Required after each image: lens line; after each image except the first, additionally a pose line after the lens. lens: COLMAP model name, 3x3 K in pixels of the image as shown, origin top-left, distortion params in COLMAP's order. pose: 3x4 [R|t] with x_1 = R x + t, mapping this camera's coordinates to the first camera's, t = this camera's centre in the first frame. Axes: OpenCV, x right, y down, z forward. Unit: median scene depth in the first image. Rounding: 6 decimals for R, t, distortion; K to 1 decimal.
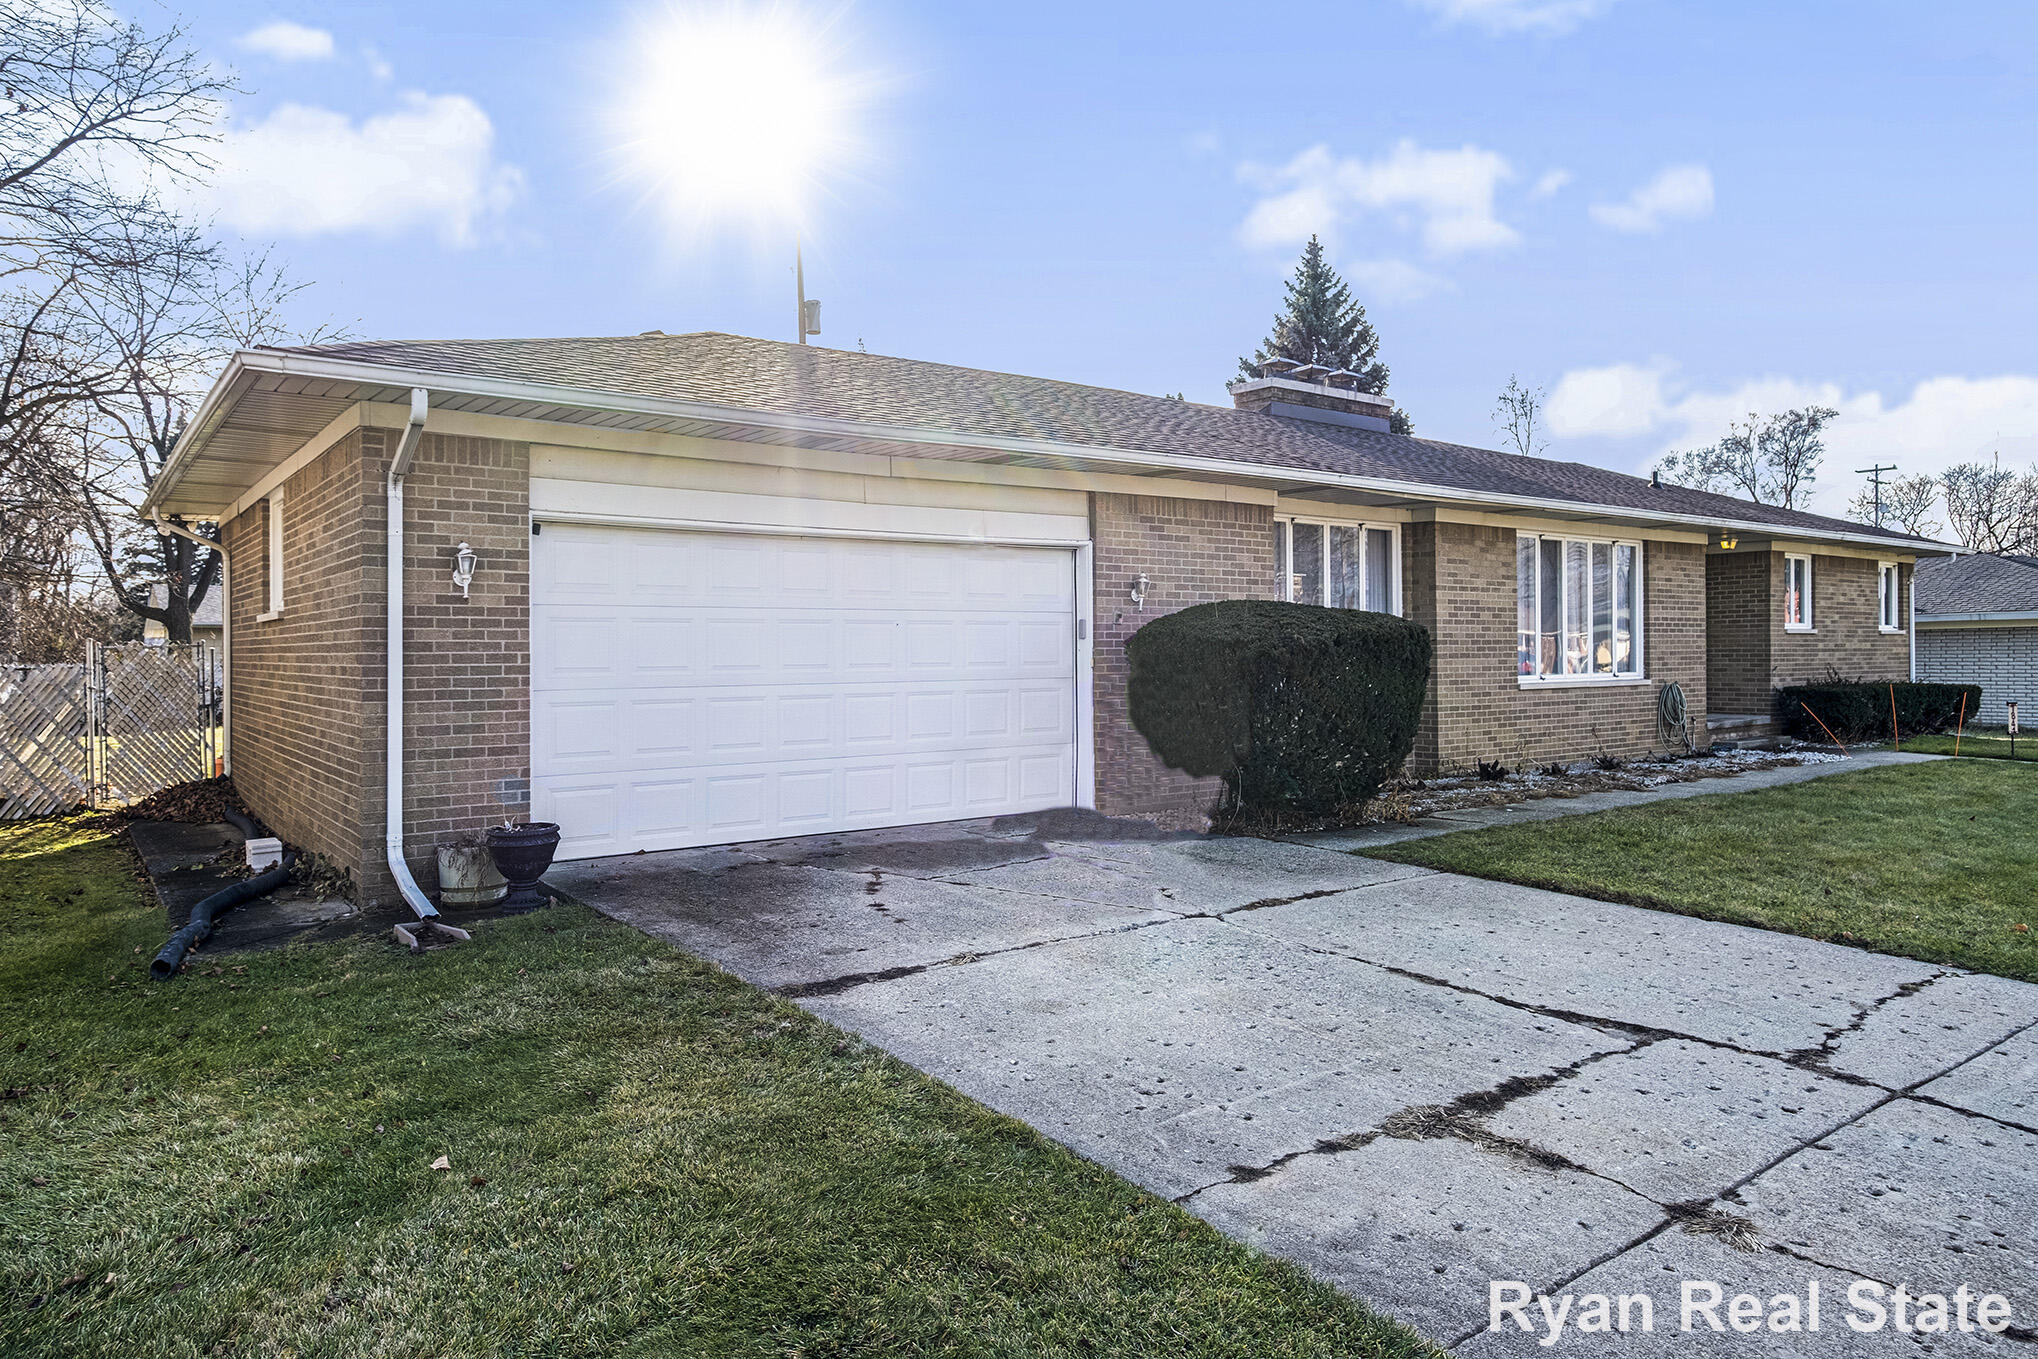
lens RADIAL K [[1231.8, 0, 1019.0], [0, 1231.8, 679.5], [0, 0, 1]] dist [-0.026168, 0.000098]
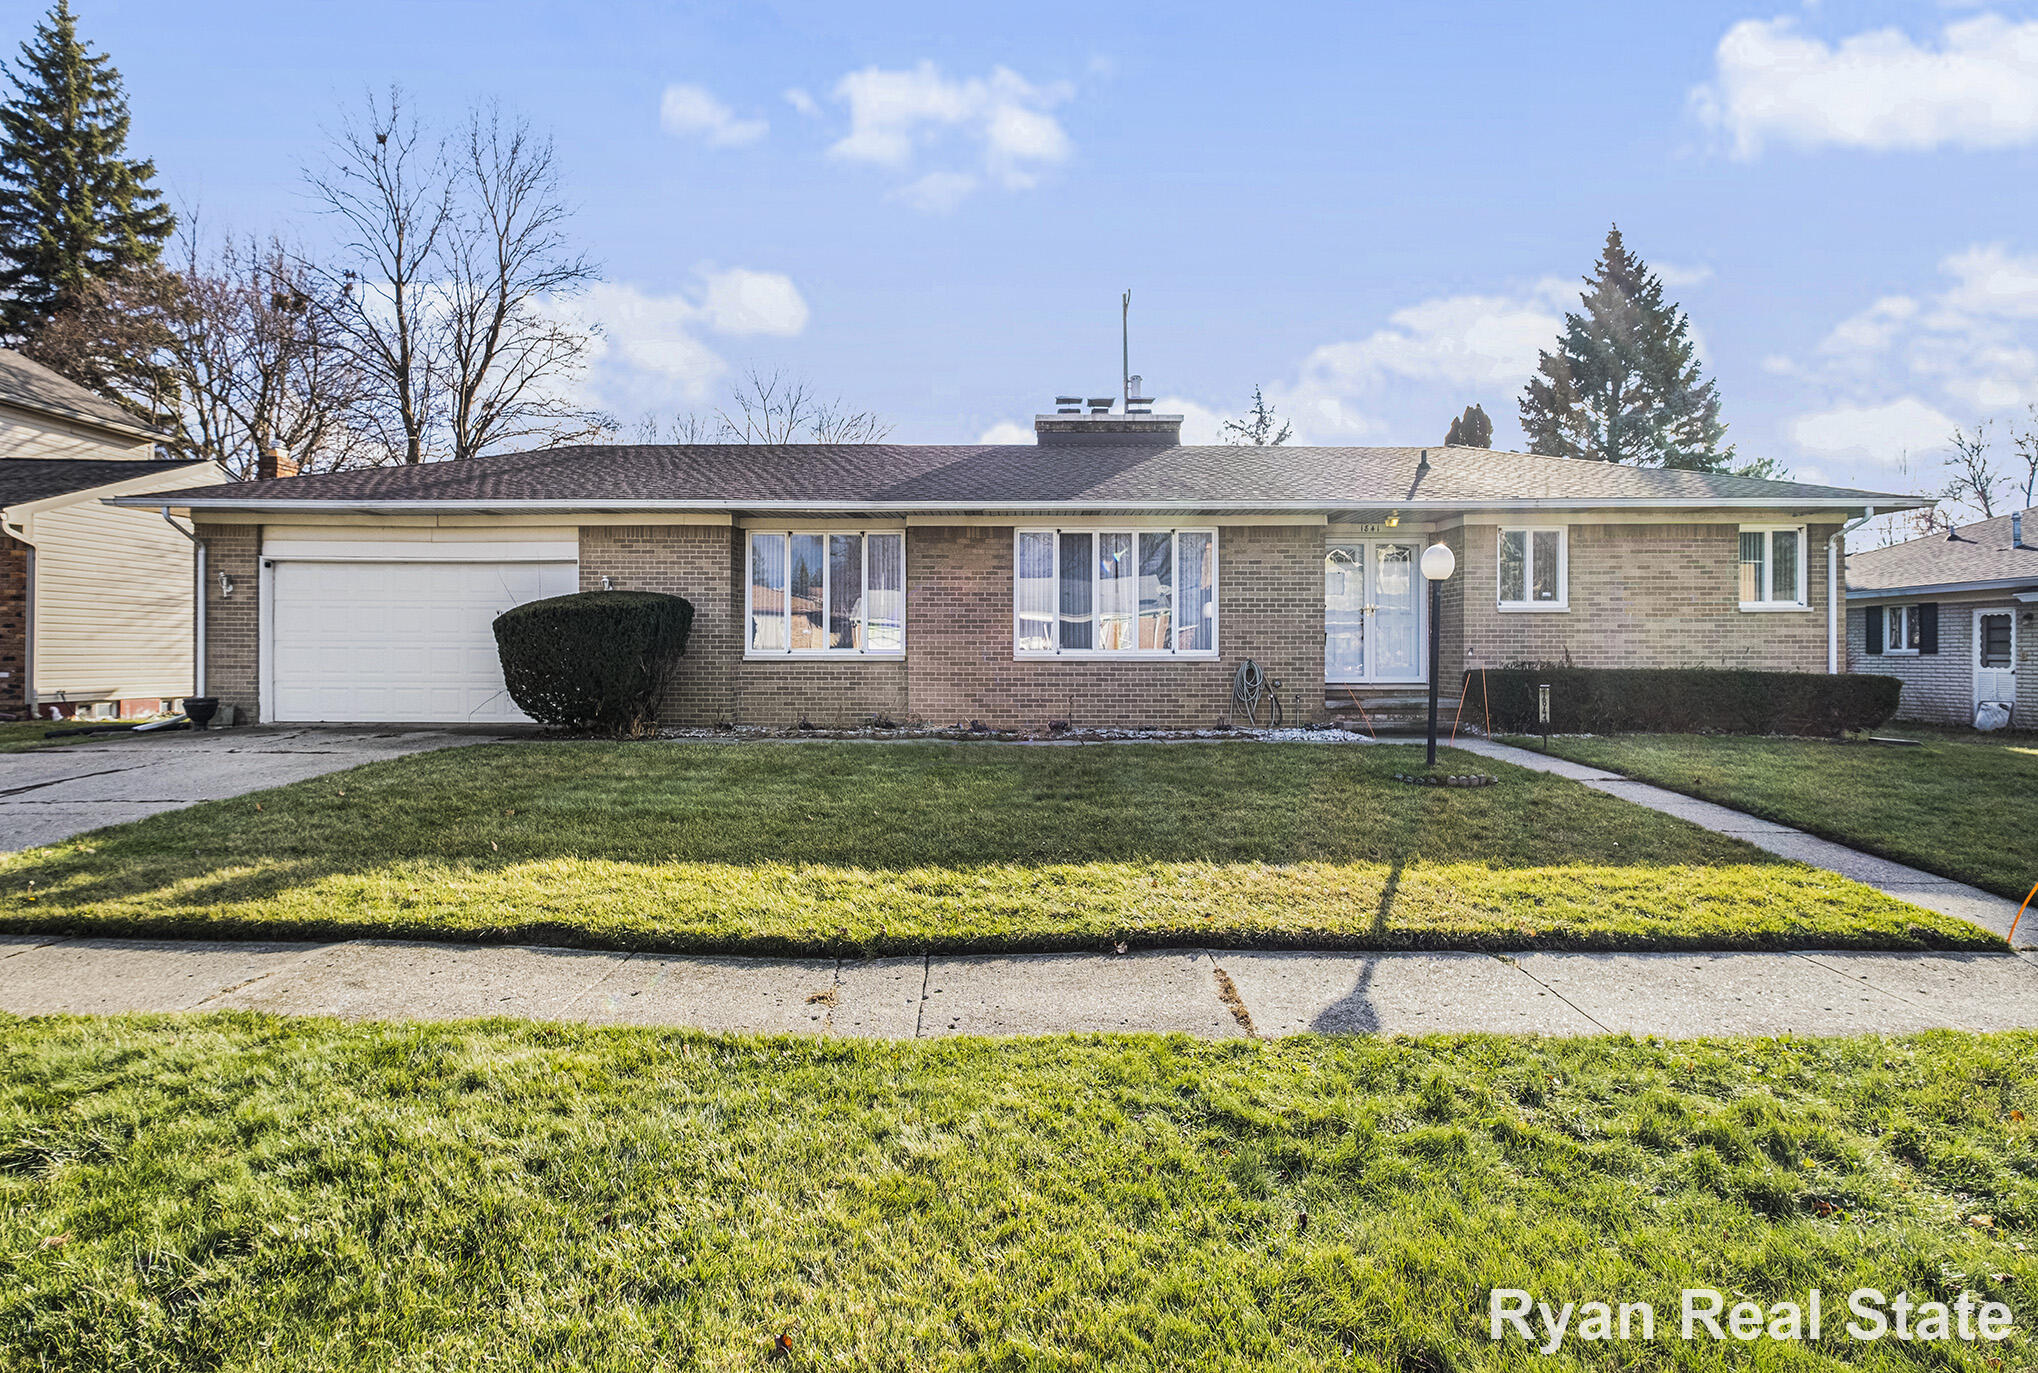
lens RADIAL K [[972.1, 0, 1019.0], [0, 972.1, 686.5], [0, 0, 1]] dist [0.010468, 0.000245]
pose [[0.799705, 0.032130, -0.599533, 0.989427], [-0.024057, 0.999480, 0.021475, 0.012773], [0.599911, -0.002751, 0.800062, 0.244024]]
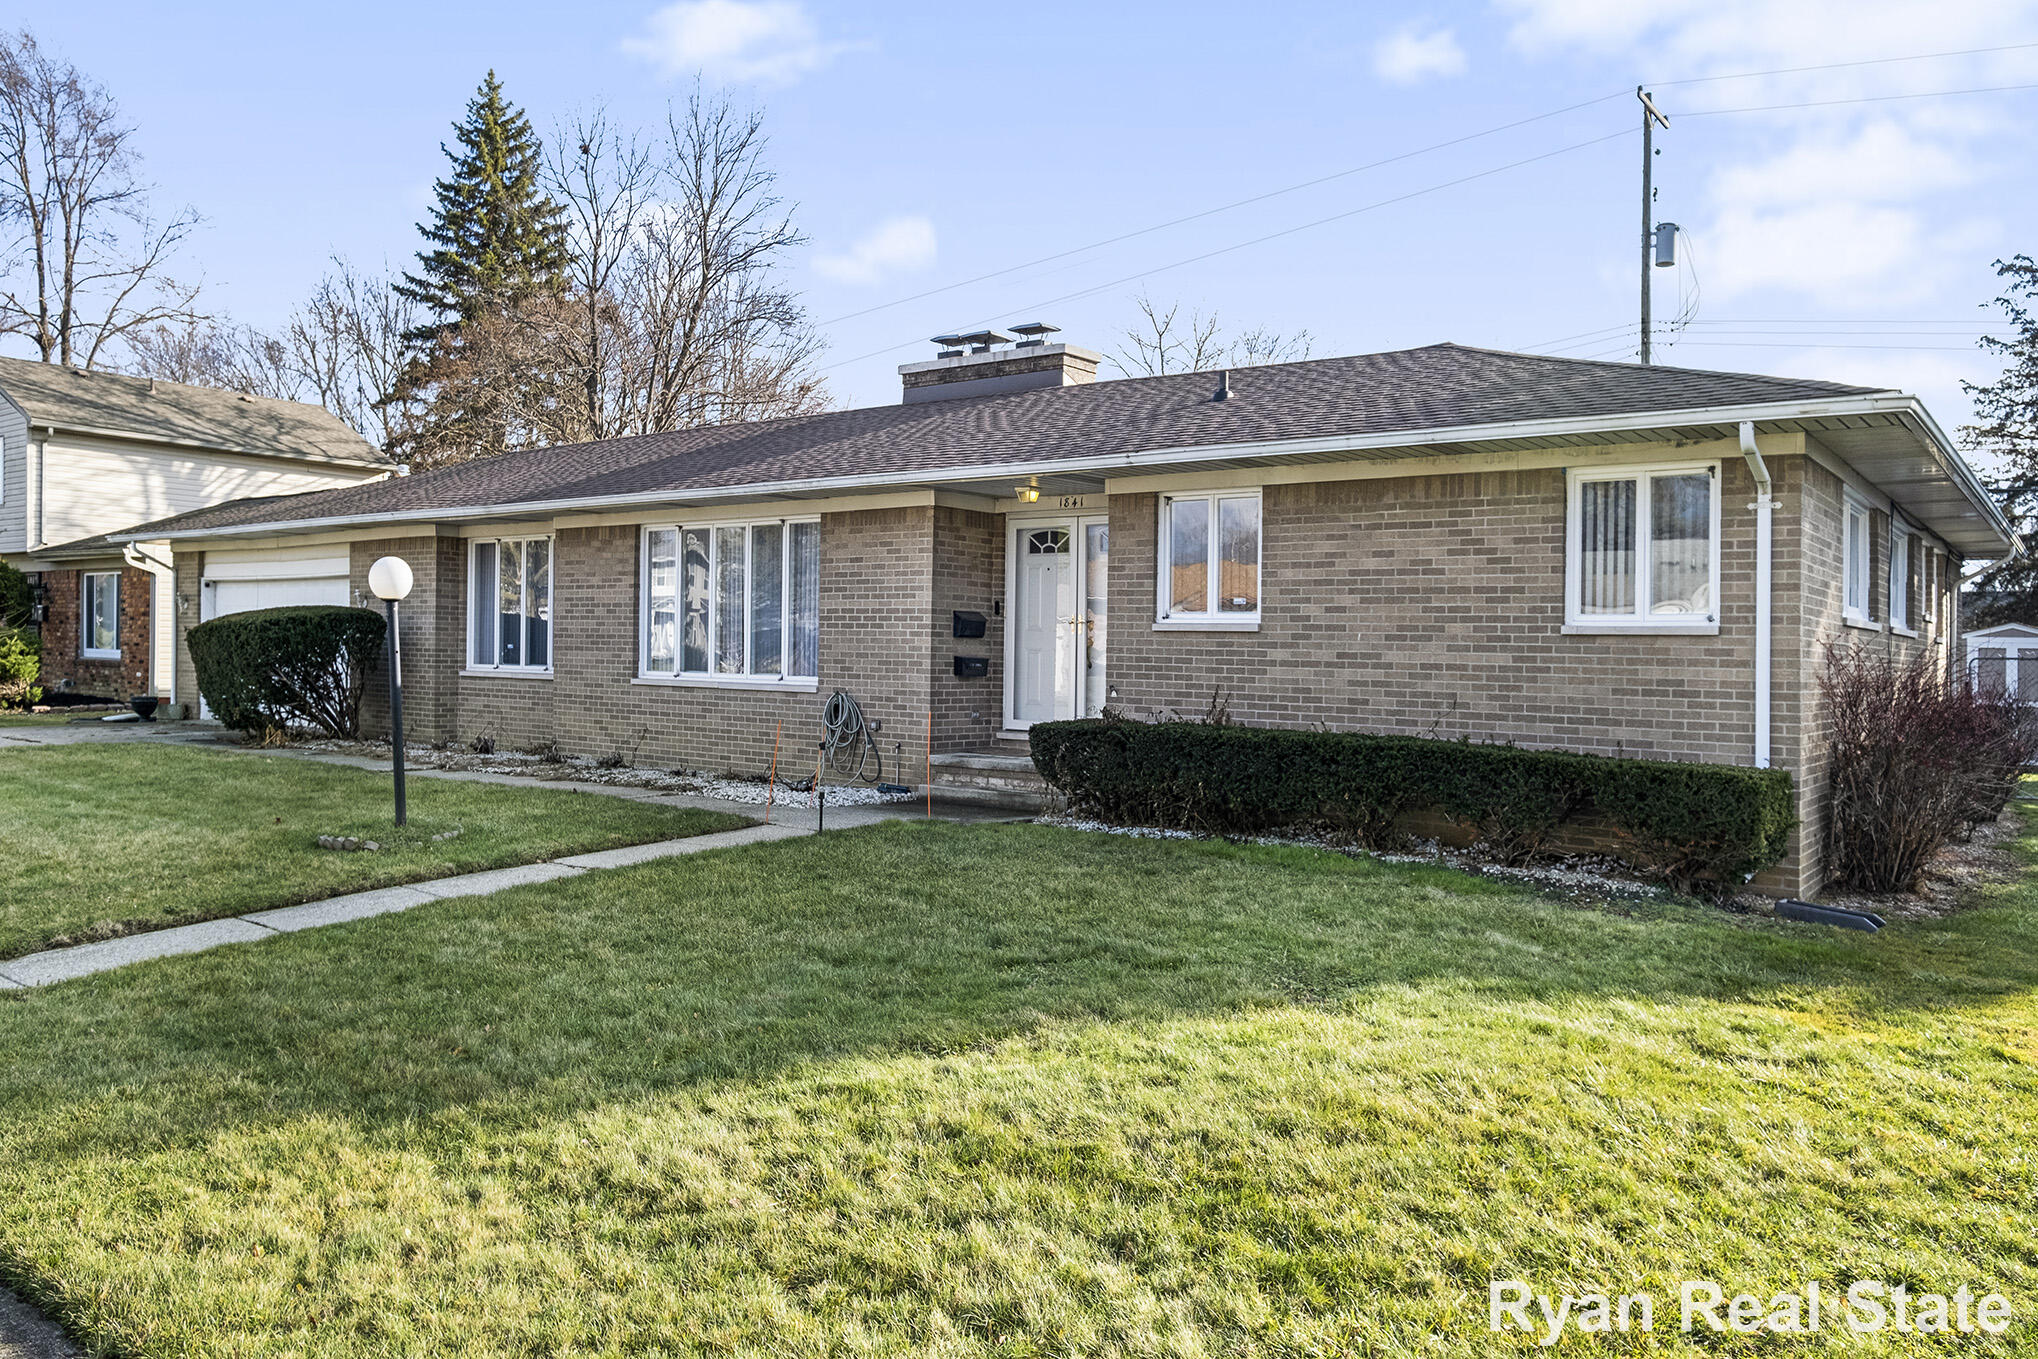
lens RADIAL K [[1325.3, 0, 1019.0], [0, 1325.3, 679.5], [0, 0, 1]] dist [-0.046414, 0.002251]
pose [[0.310675, 0.045487, -0.949427, 1.555297], [-0.041103, 0.998563, 0.034392, -0.046297], [0.949627, 0.028340, 0.312099, 0.972731]]
